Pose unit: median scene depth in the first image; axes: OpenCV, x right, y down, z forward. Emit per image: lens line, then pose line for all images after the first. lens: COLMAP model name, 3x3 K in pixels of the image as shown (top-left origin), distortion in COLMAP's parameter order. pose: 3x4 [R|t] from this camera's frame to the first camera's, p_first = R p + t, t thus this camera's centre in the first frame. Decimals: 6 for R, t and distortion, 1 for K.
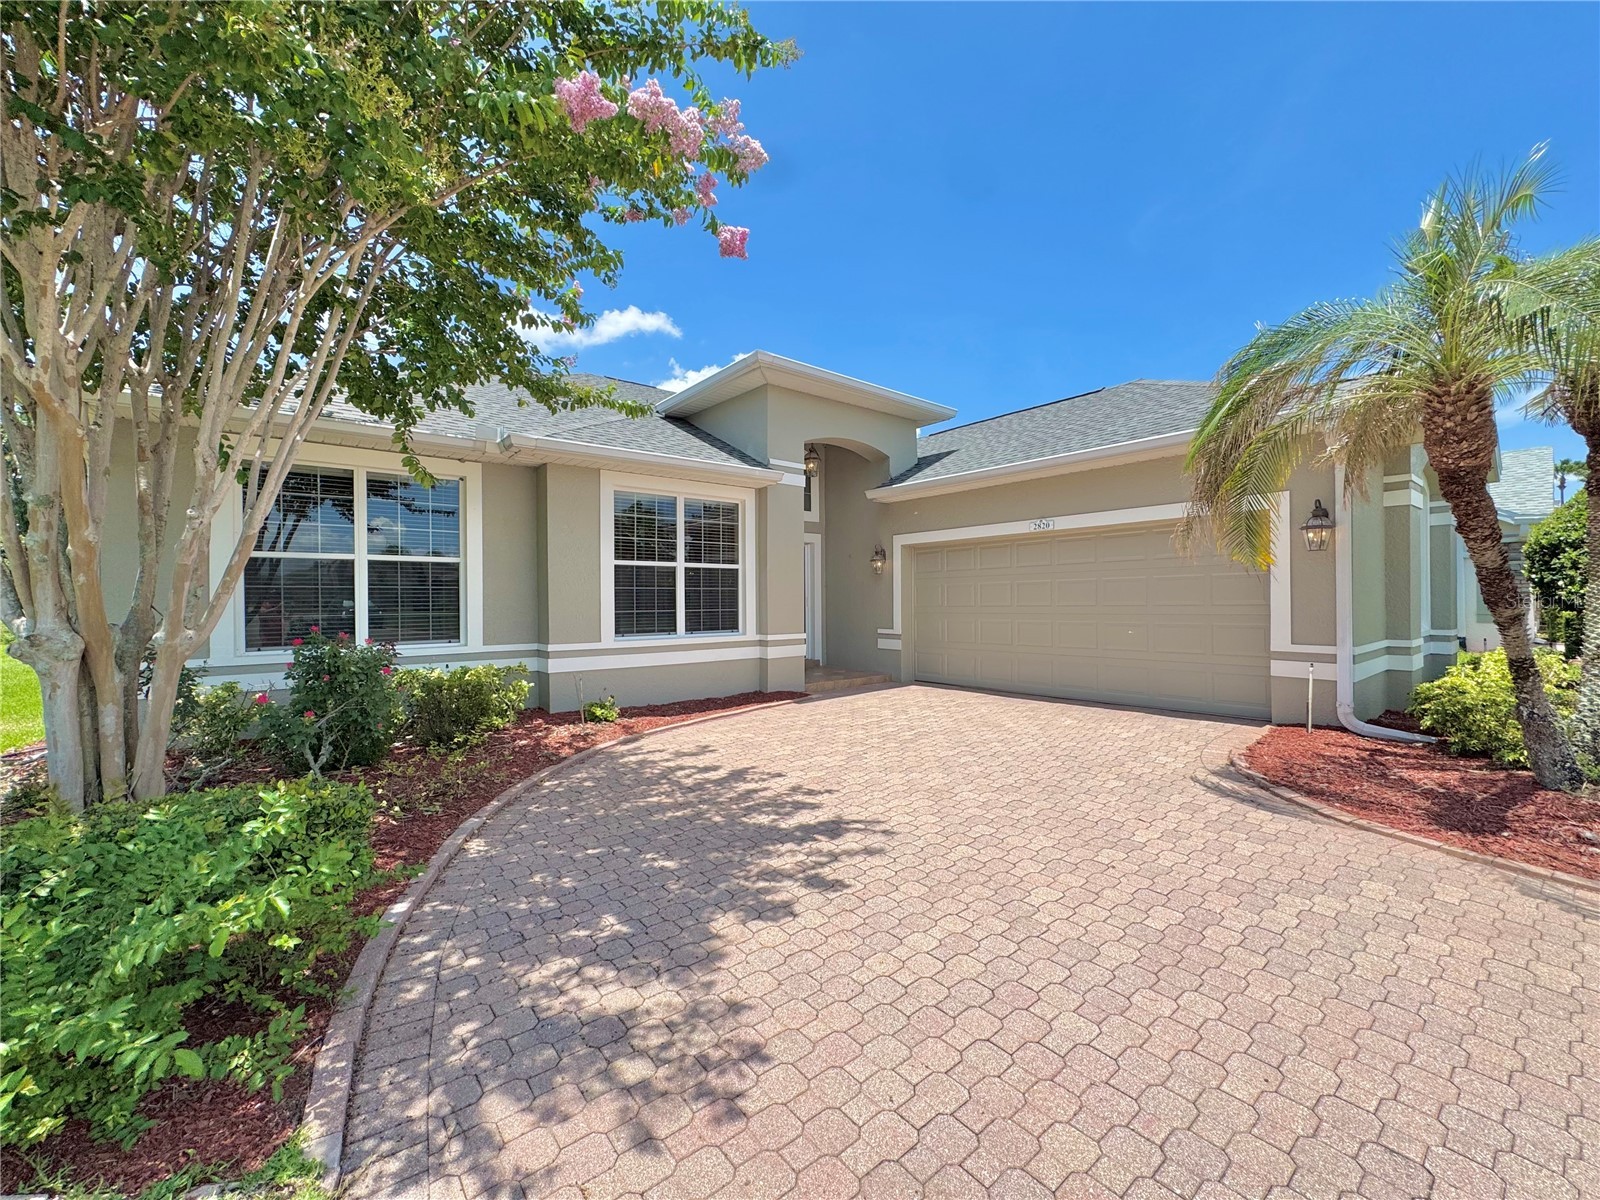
lens RADIAL K [[640.5, 0, 800.0], [0, 640.5, 600.0], [0, 0, 1]] dist [-0.001518, -0.000009]
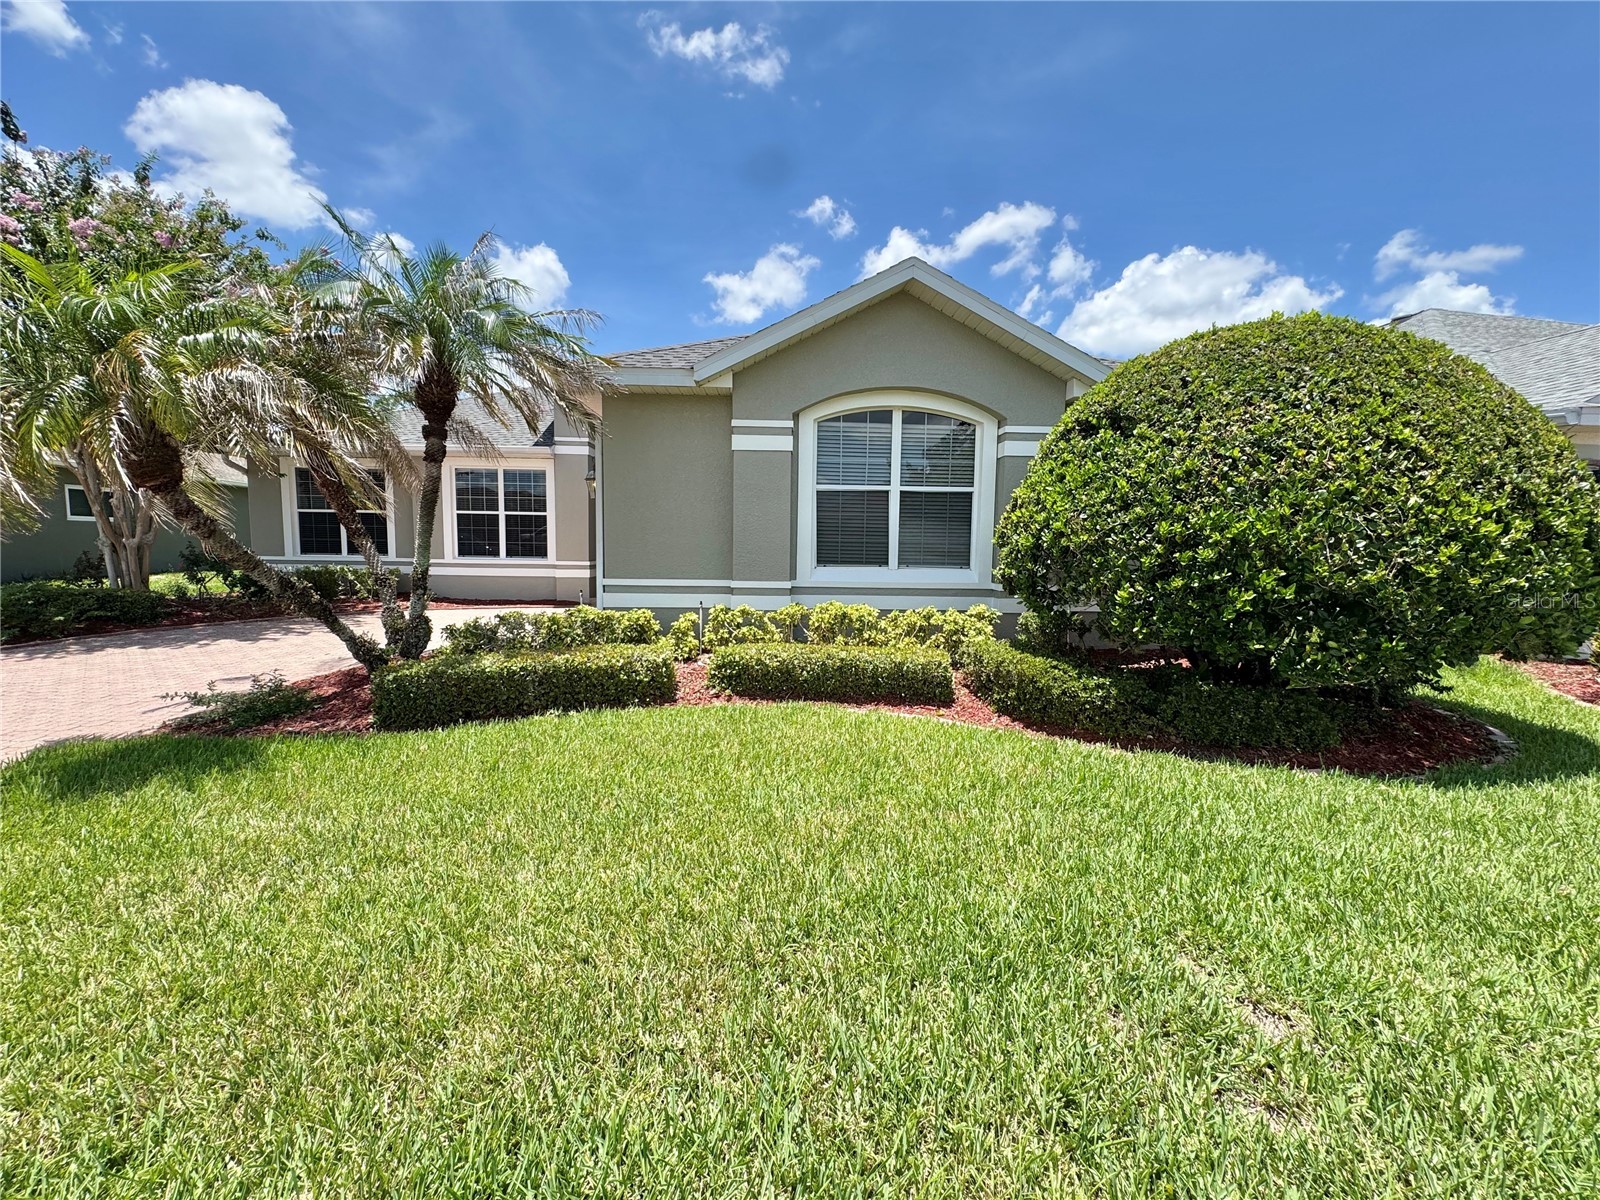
lens RADIAL K [[640.5, 0, 800.0], [0, 640.5, 600.0], [0, 0, 1]] dist [-0.001518, -0.000009]
pose [[0.813492, 0.071587, -0.577154, 1.329267], [-0.016489, 0.994836, 0.100152, -0.012464], [0.581343, -0.071956, 0.810471, 0.146079]]
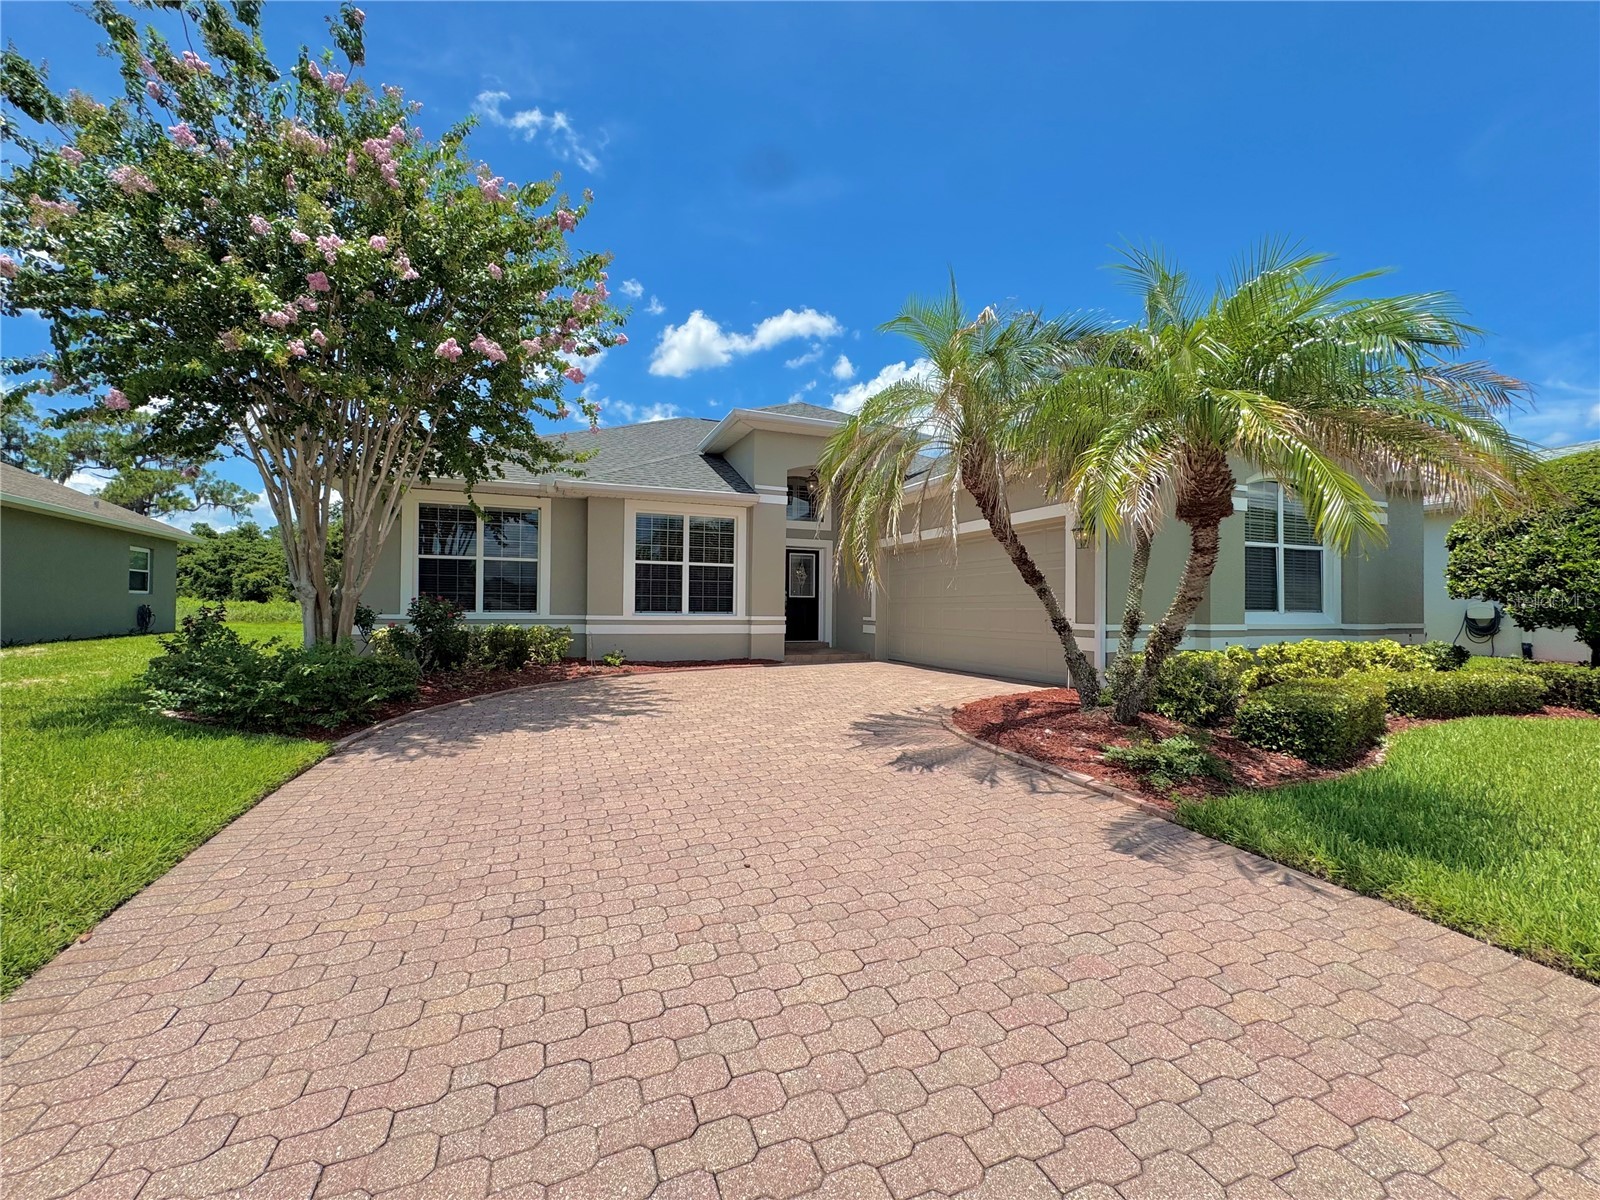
lens RADIAL K [[640.5, 0, 800.0], [0, 640.5, 600.0], [0, 0, 1]] dist [-0.001518, -0.000009]
pose [[0.956036, 0.013300, -0.292947, 0.467749], [-0.016763, 0.999816, -0.009315, 0.033369], [0.292769, 0.013817, 0.956083, -0.269321]]
